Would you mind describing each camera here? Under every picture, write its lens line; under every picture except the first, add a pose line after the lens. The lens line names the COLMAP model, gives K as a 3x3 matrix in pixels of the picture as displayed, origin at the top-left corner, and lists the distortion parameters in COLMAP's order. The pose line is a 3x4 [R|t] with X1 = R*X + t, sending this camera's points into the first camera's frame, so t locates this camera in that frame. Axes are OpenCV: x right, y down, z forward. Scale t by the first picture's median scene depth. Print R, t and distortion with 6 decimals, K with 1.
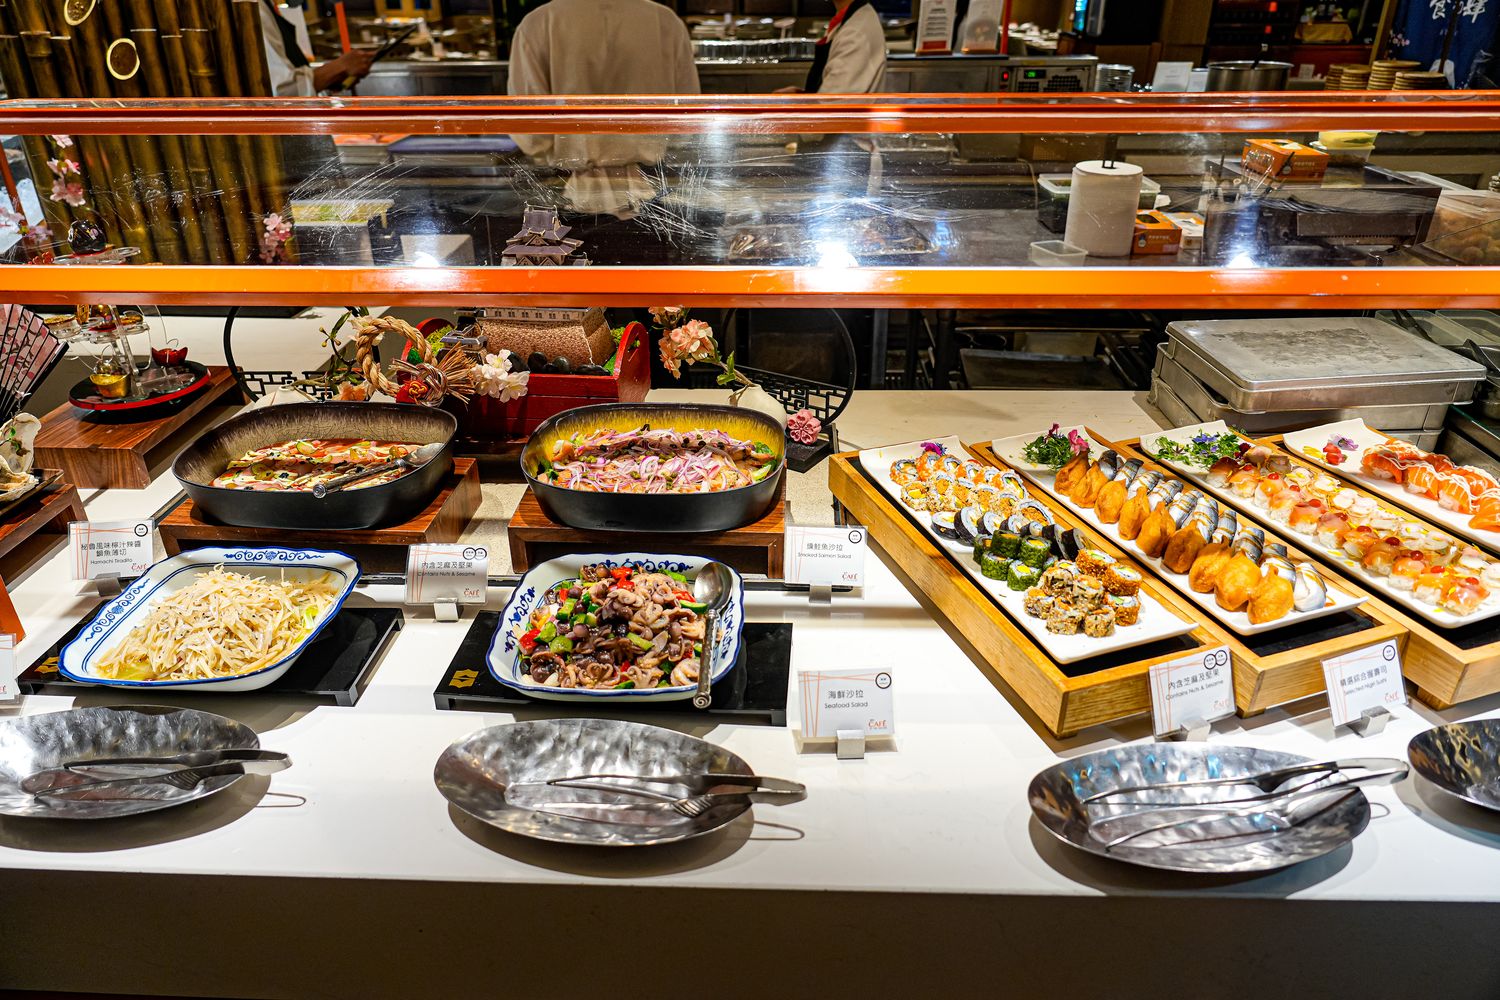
lens RADIAL K [[1003.8, 0, 749.4], [0, 1003.8, 501.8], [0, 0, 1]] dist [-0.014693, 0.006835]
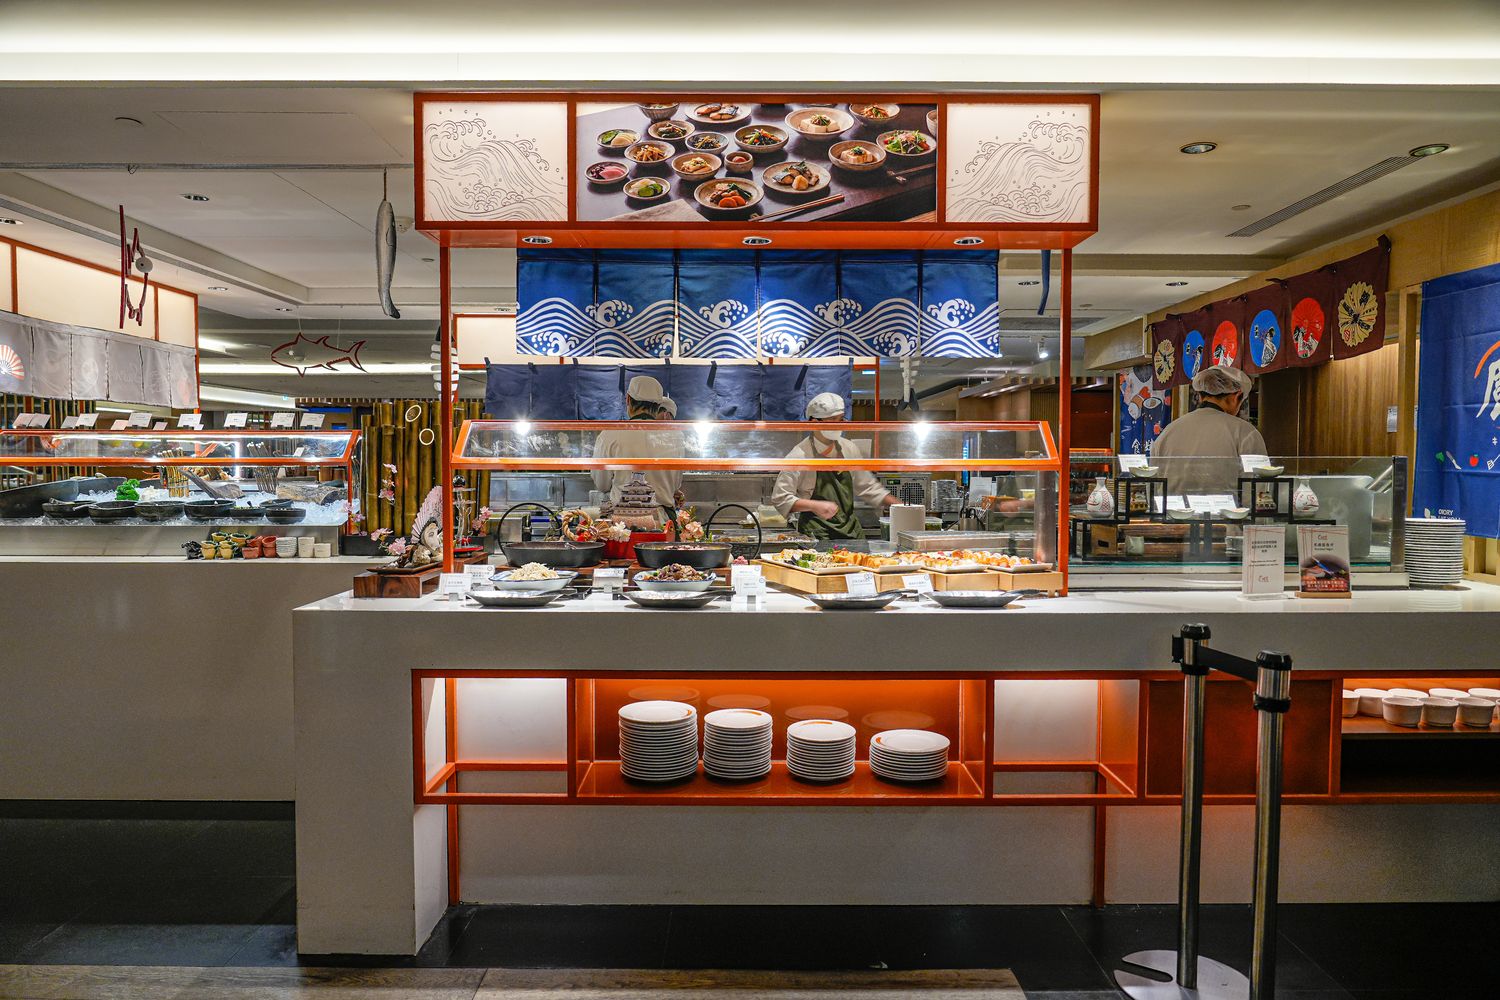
lens RADIAL K [[1003.8, 0, 749.8], [0, 1003.8, 499.7], [0, 0, 1]] dist [-0.014693, 0.006835]
pose [[0.998922, 0.006247, 0.046006, -0.036467], [0.014255, 0.901774, -0.431972, 0.880908], [-0.044185, 0.432162, 0.900713, -1.303908]]
